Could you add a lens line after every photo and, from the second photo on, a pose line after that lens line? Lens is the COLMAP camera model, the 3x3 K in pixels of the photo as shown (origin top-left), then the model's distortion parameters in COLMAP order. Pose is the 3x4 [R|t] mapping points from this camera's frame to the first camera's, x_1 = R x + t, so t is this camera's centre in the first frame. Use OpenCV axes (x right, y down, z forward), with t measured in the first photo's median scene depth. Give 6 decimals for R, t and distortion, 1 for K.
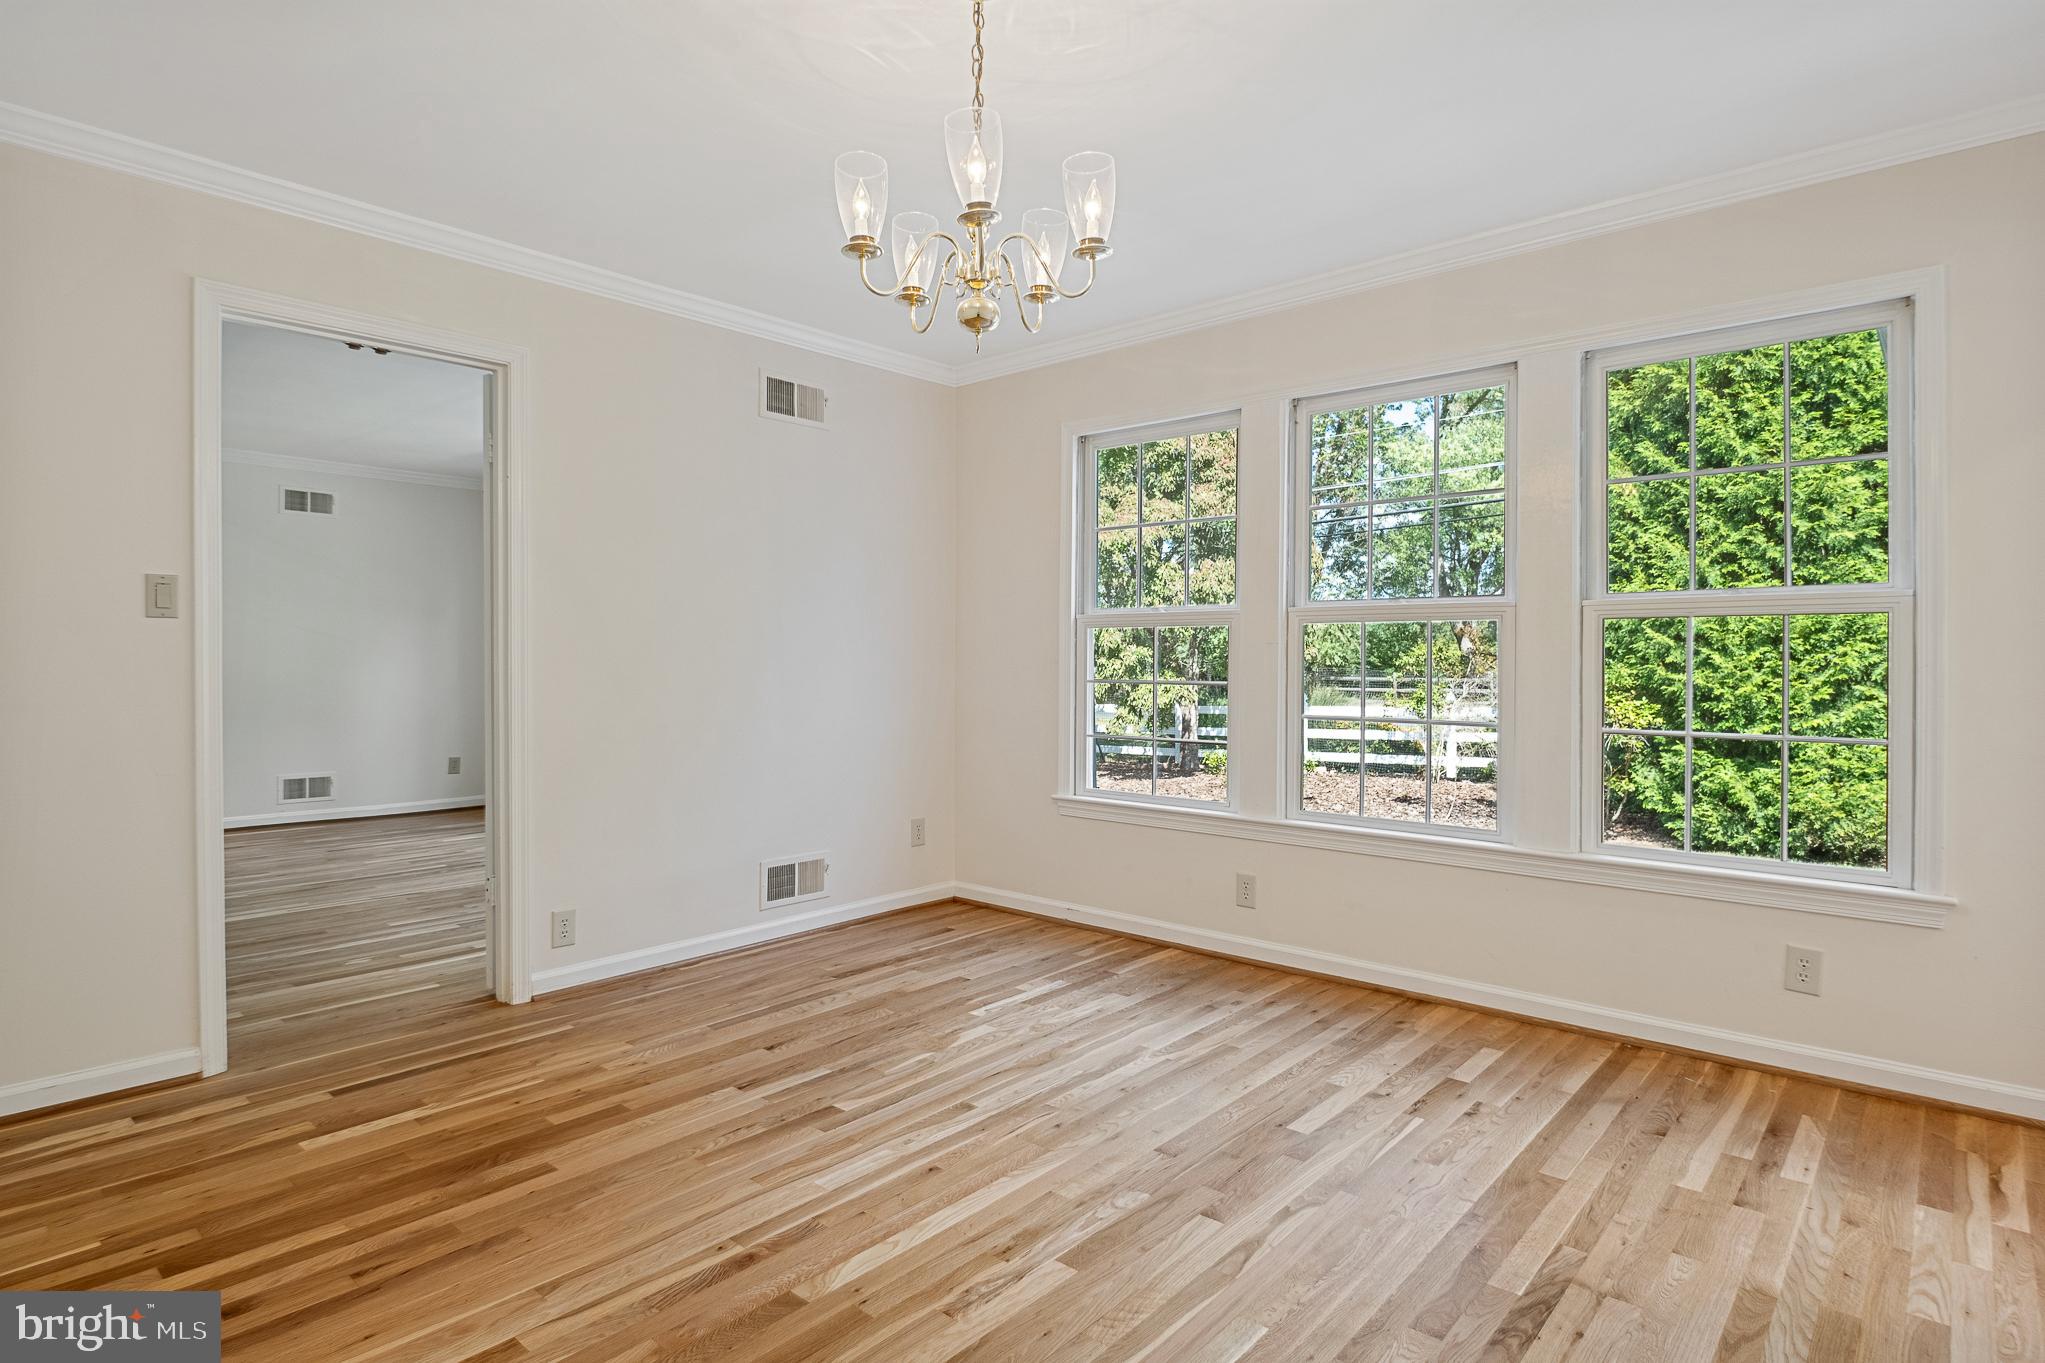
lens RADIAL K [[1120.4, 0, 1024.6], [0, 1120.4, 674.2], [0, 0, 1]] dist [-0.003480, -0.004416]
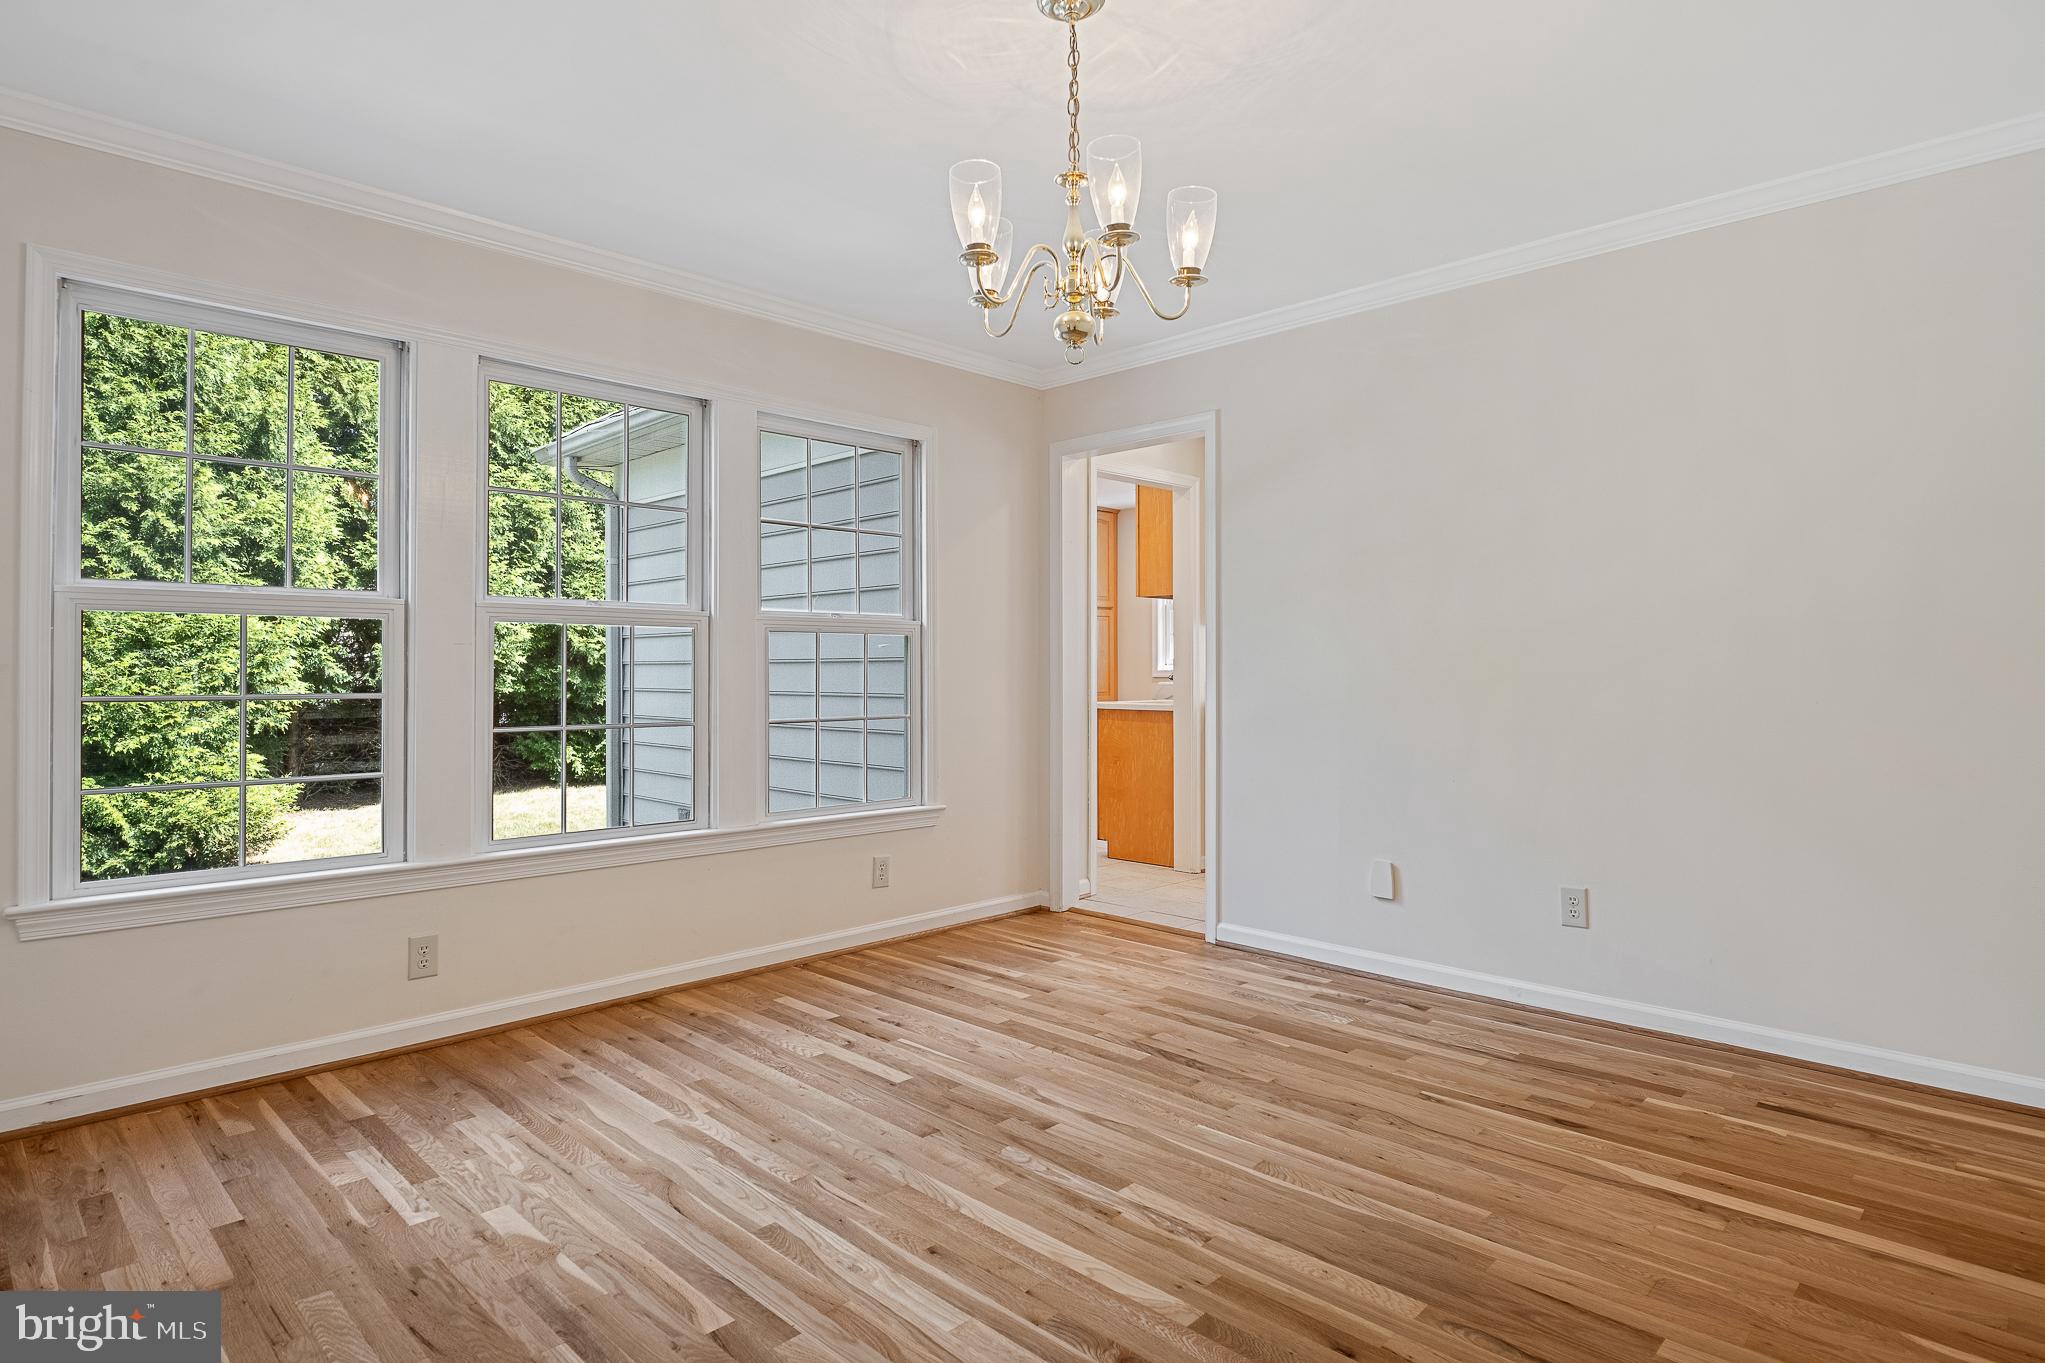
lens RADIAL K [[1120.4, 0, 1032.9], [0, 1120.4, 671.9], [0, 0, 1]] dist [-0.003480, -0.004416]
pose [[0.019597, -0.003594, 0.999801, -0.692613], [0.011881, 0.999924, 0.003361, -0.006181], [-0.999737, 0.011813, 0.019638, 0.658752]]
